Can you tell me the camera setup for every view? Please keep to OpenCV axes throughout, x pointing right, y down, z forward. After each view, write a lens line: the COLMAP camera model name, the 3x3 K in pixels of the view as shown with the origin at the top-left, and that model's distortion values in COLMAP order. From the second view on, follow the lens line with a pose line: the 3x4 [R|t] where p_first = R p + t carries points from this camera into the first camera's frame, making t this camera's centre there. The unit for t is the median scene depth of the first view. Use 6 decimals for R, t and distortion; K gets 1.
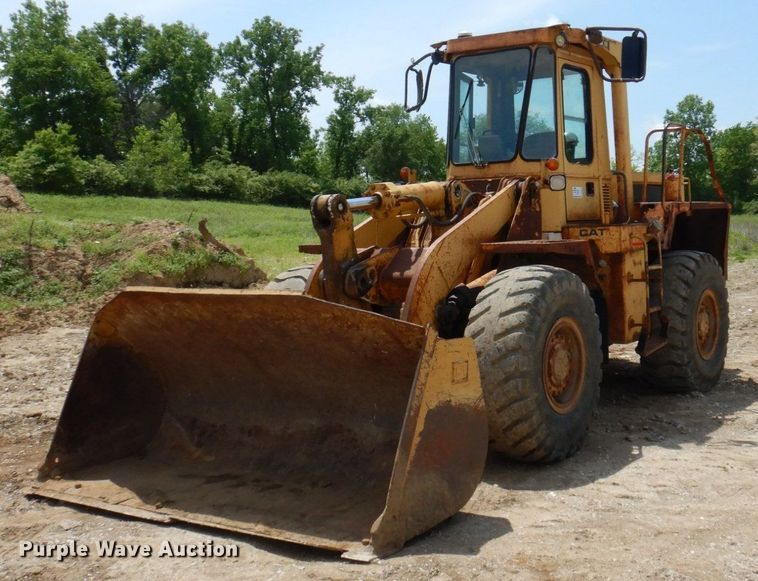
lens RADIAL K [[1005.7, 0, 413.9], [0, 1005.7, 284.6], [0, 0, 1]] dist [0.014399, 0.000000]
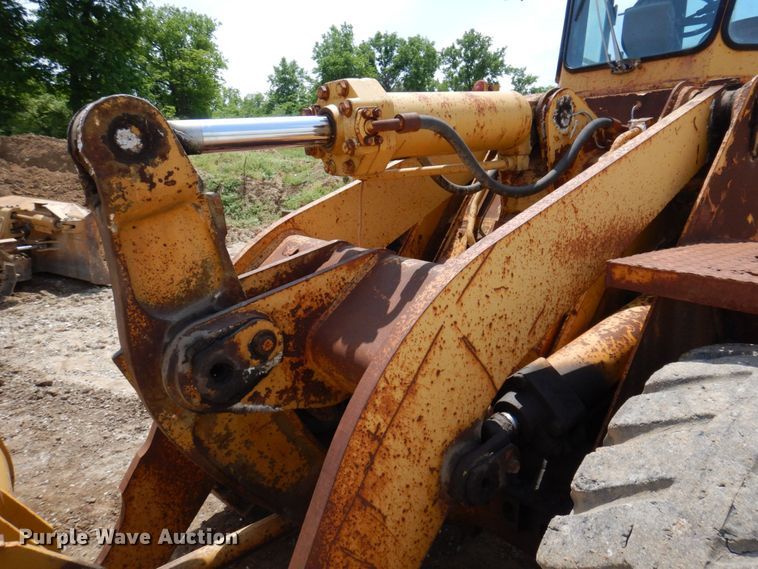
lens RADIAL K [[544.4, 0, 375.0], [0, 544.4, 287.7], [0, 0, 1]] dist [0.005837, -0.001853]
pose [[0.949549, 0.093666, -0.299304, 0.040035], [-0.042453, 0.983963, 0.173245, -0.051470], [0.310731, -0.151798, 0.938298, 0.681709]]
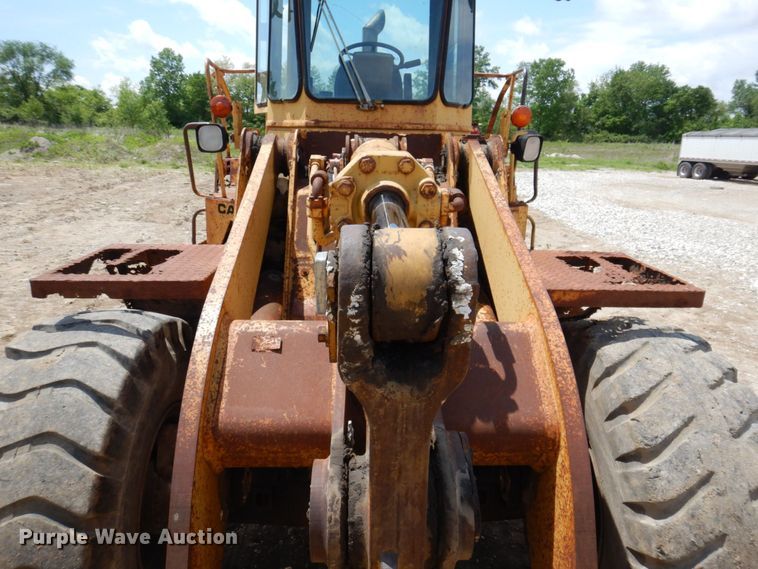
lens RADIAL K [[544.4, 0, 379.8], [0, 544.4, 289.7], [0, 0, 1]] dist [0.005837, -0.001853]
pose [[0.790043, -0.124053, 0.600369, -0.130959], [-0.010857, 0.976328, 0.216024, -0.081424], [-0.612956, -0.177186, 0.769994, 0.724558]]
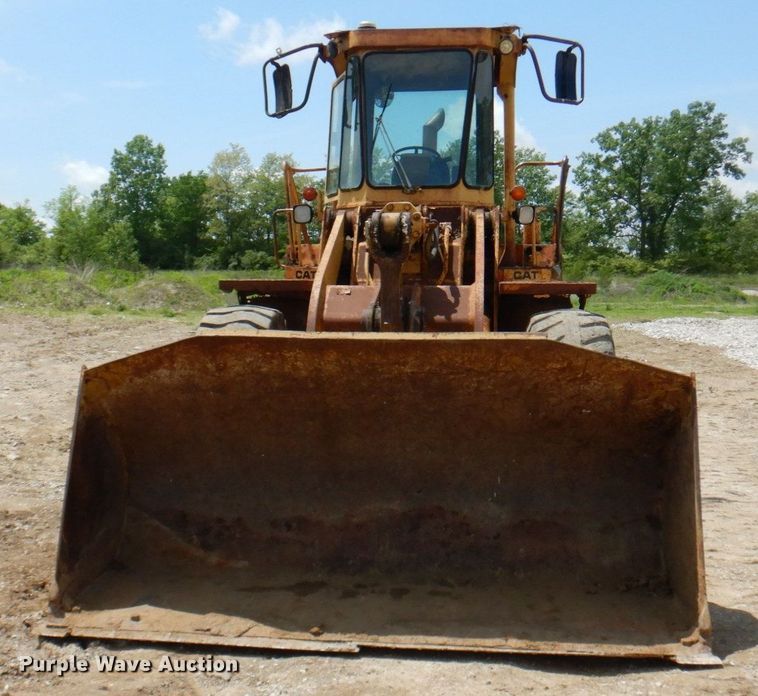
lens RADIAL K [[1108.6, 0, 306.9], [0, 1108.6, 424.4], [0, 0, 1]] dist [0.045497, 0.000000]
pose [[0.891339, -0.030357, 0.452320, -0.425510], [-0.001355, 0.997573, 0.069621, 0.010762], [-0.453336, -0.062669, 0.889134, 0.209182]]
